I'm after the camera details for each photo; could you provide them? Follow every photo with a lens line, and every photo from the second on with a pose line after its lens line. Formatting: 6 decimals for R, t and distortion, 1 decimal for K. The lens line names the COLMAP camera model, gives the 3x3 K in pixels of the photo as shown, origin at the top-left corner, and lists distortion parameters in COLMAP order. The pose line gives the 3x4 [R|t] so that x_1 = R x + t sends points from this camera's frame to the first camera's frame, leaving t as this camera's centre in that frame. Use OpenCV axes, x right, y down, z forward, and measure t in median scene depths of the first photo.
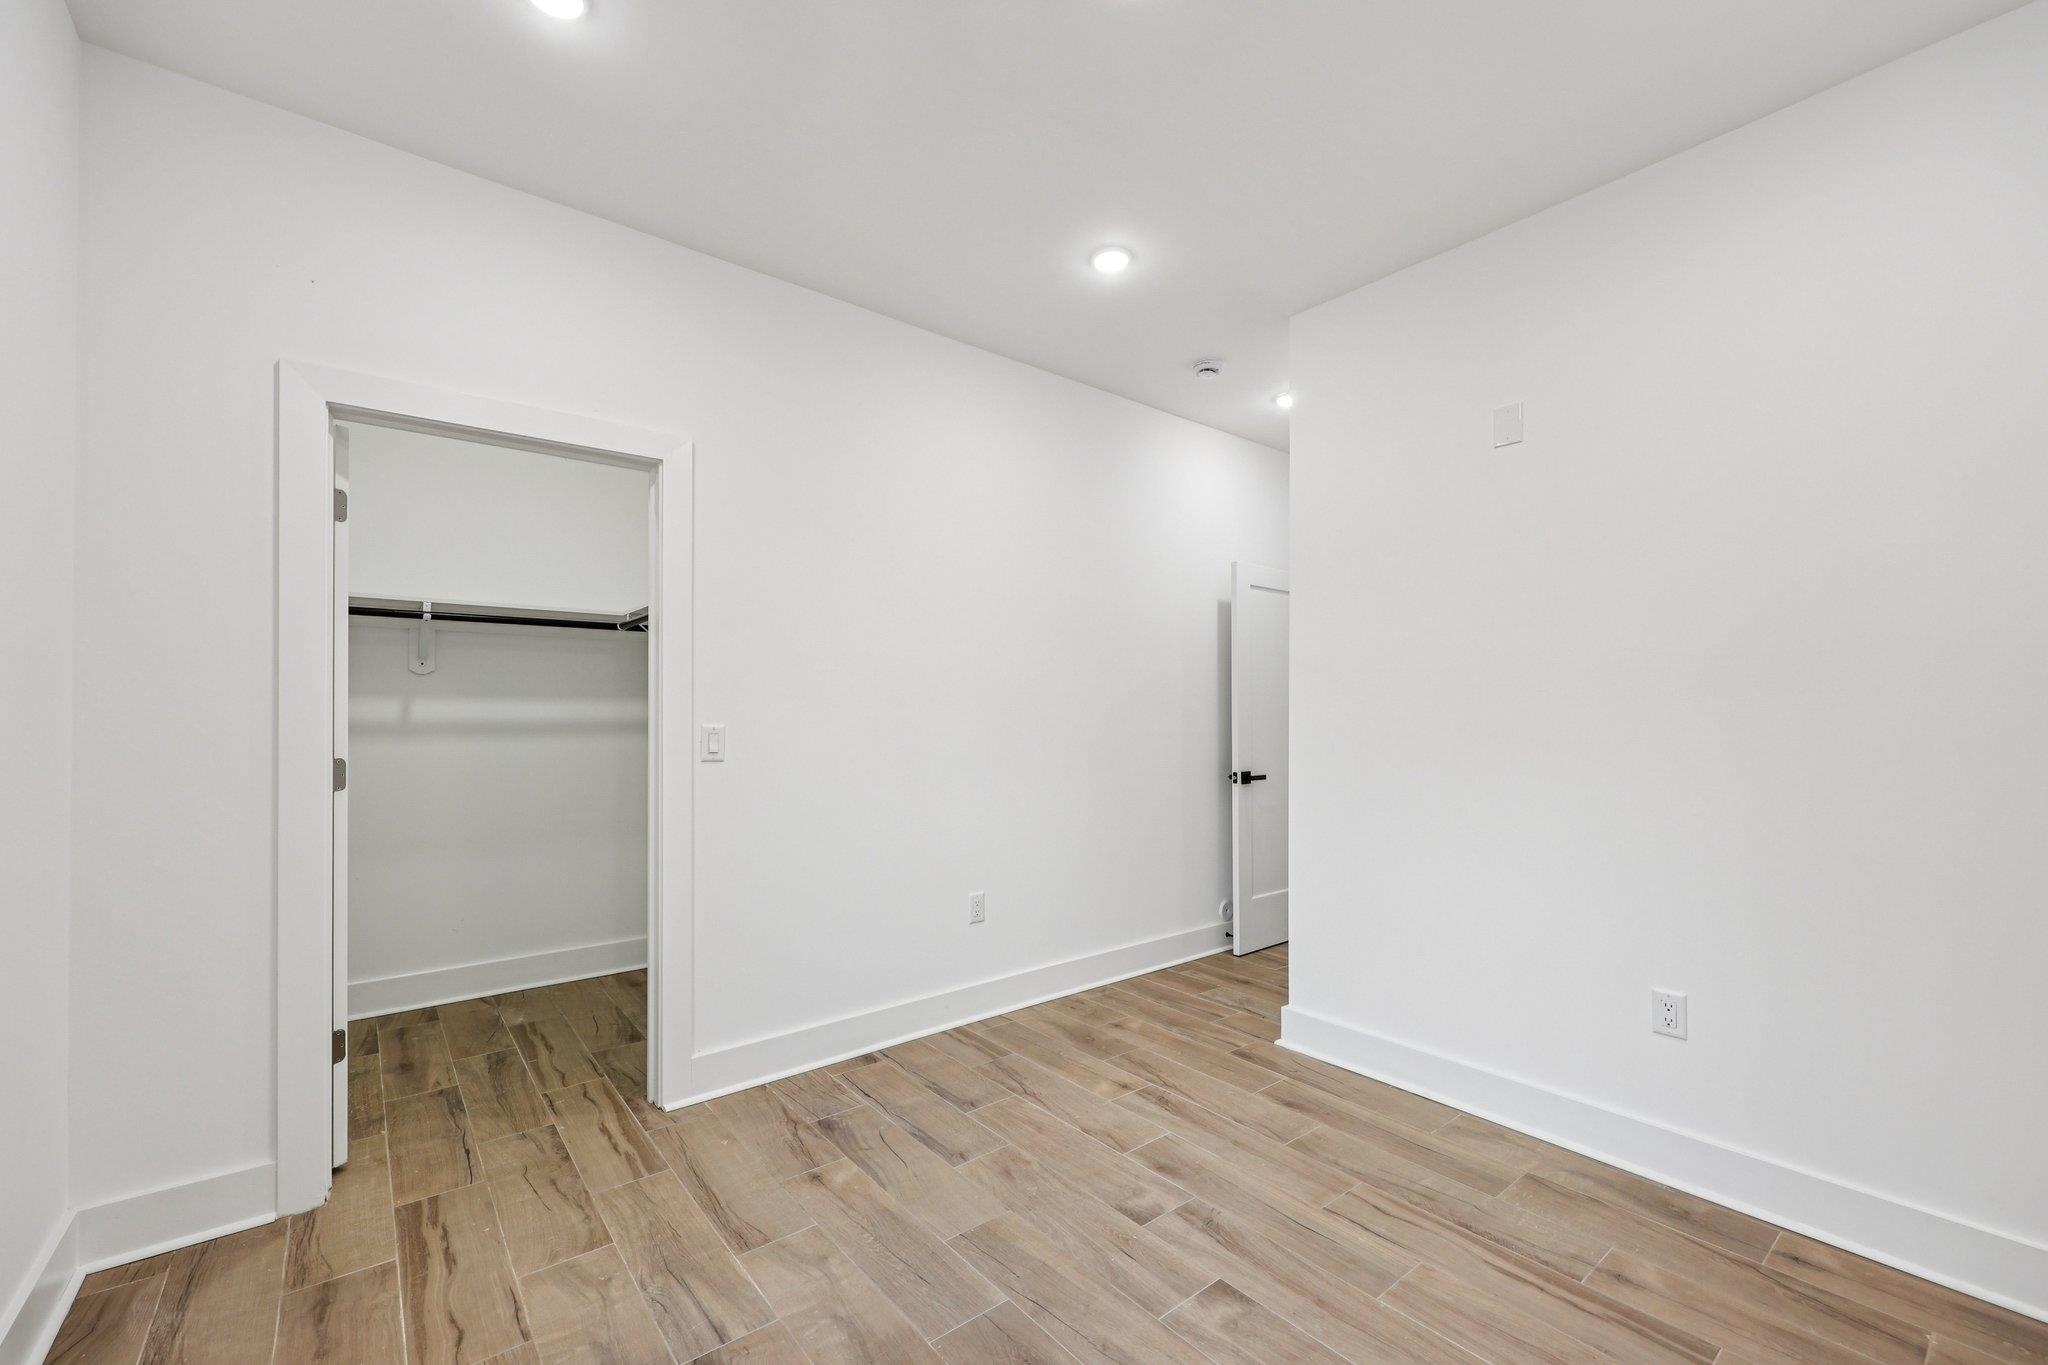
lens RADIAL K [[837.8, 0, 1023.6], [0, 837.8, 691.9], [0, 0, 1]] dist [-0.000575, 0.000881]
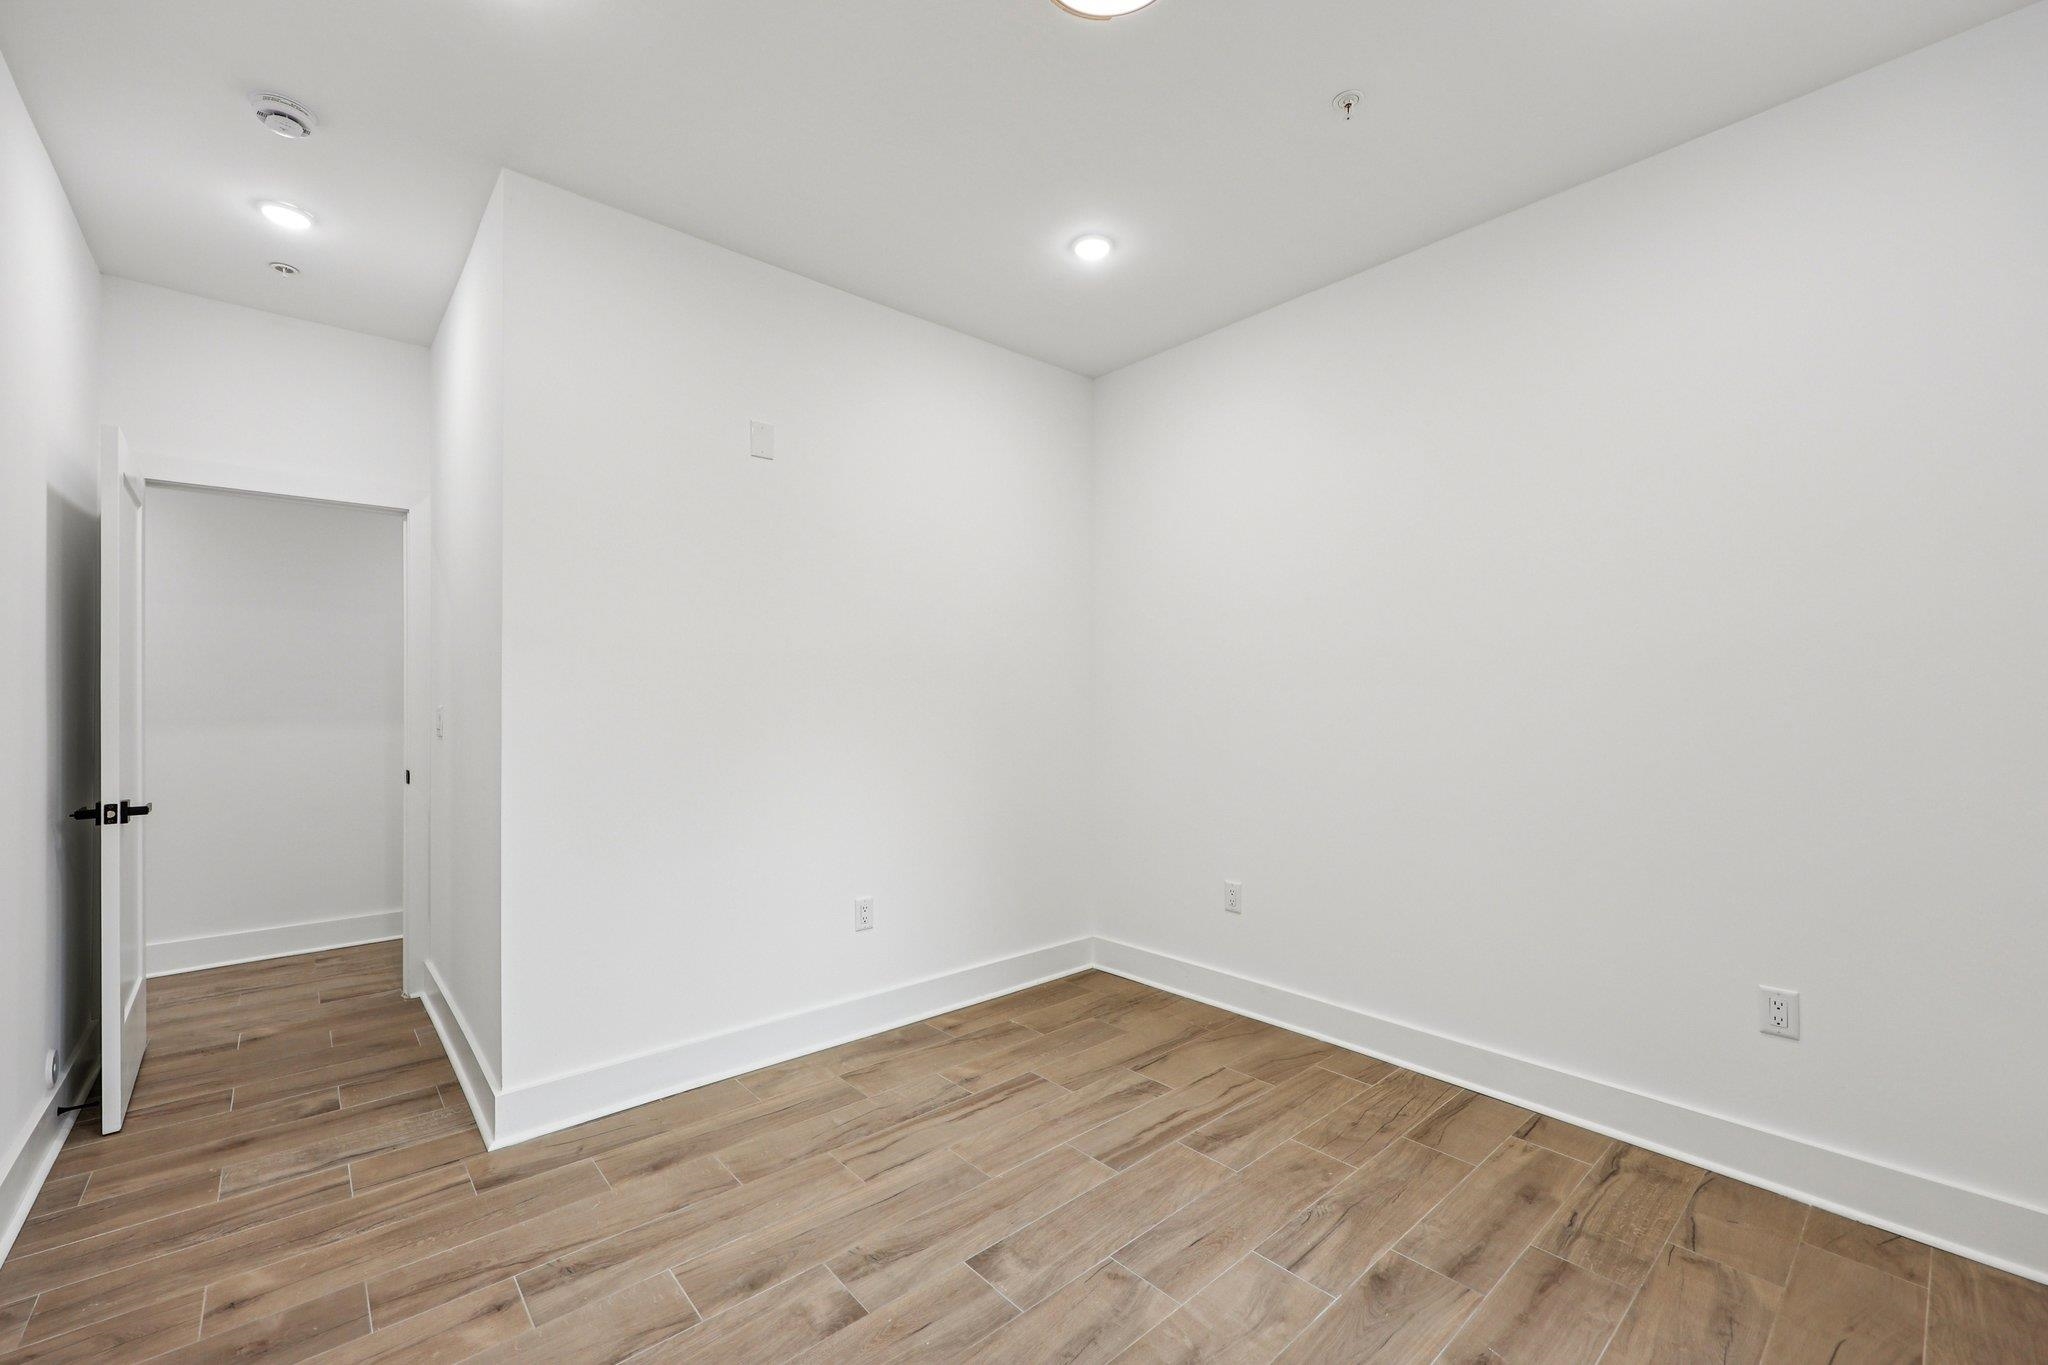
lens RADIAL K [[837.8, 0, 1024.0], [0, 837.8, 684.0], [0, 0, 1]] dist [-0.000575, 0.000881]
pose [[-0.041167, 0.011440, 0.999087, -0.685840], [-0.024587, 0.999620, -0.012459, 0.014205], [-0.998850, -0.025078, -0.040870, 0.864277]]
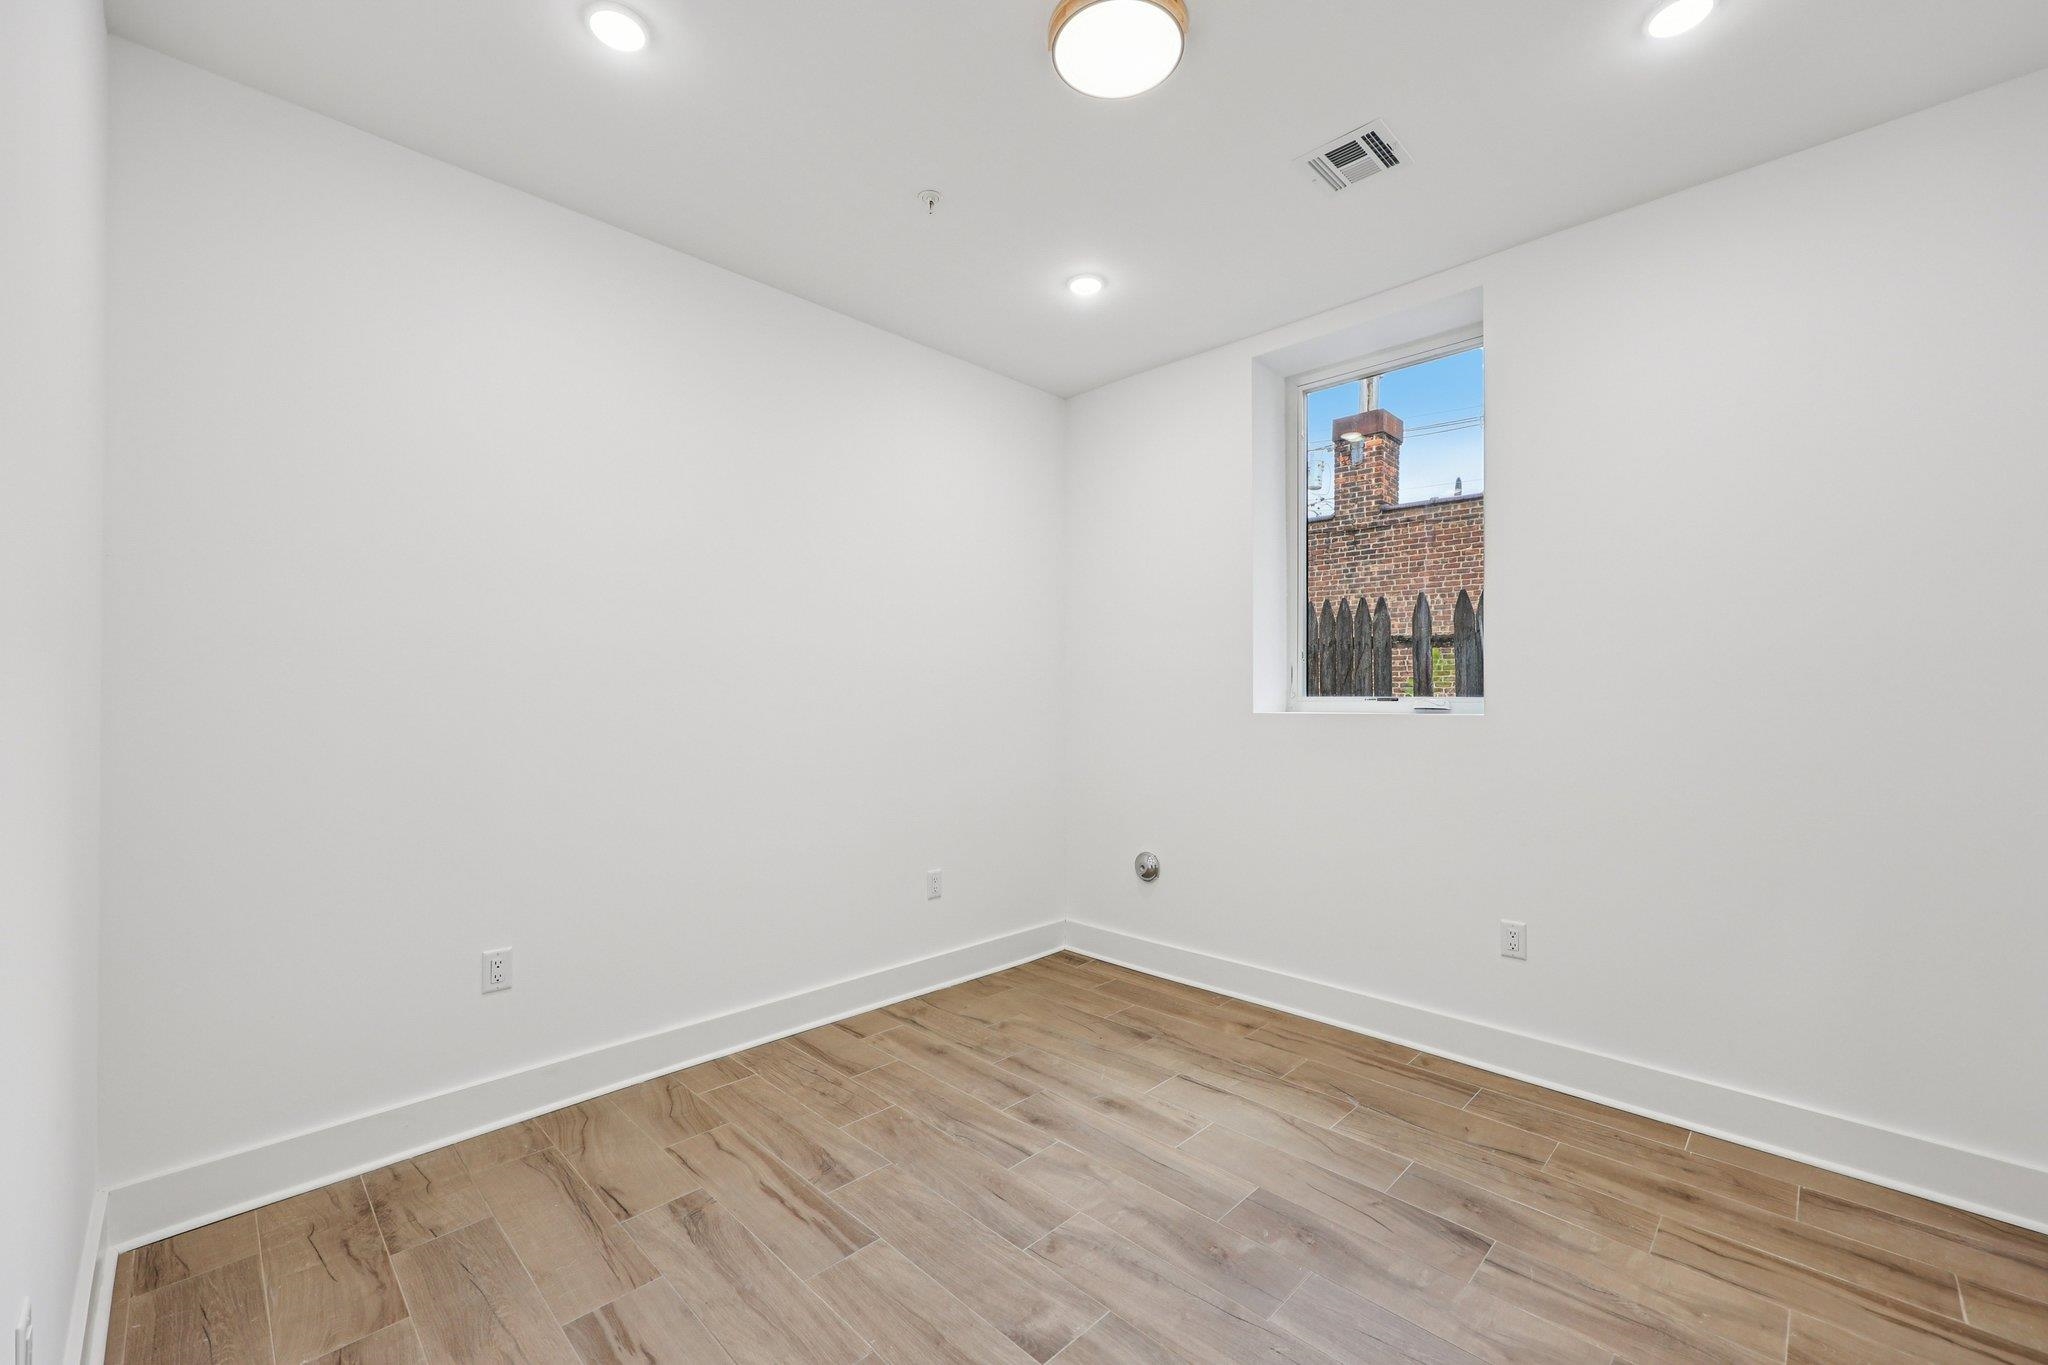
lens RADIAL K [[837.8, 0, 1016.5], [0, 837.8, 684.8], [0, 0, 1]] dist [-0.000575, 0.000881]
pose [[-0.994715, -0.006806, -0.102450, 0.308418], [-0.002661, 0.999174, -0.040542, 0.039992], [0.102642, -0.040055, -0.993912, 1.636197]]
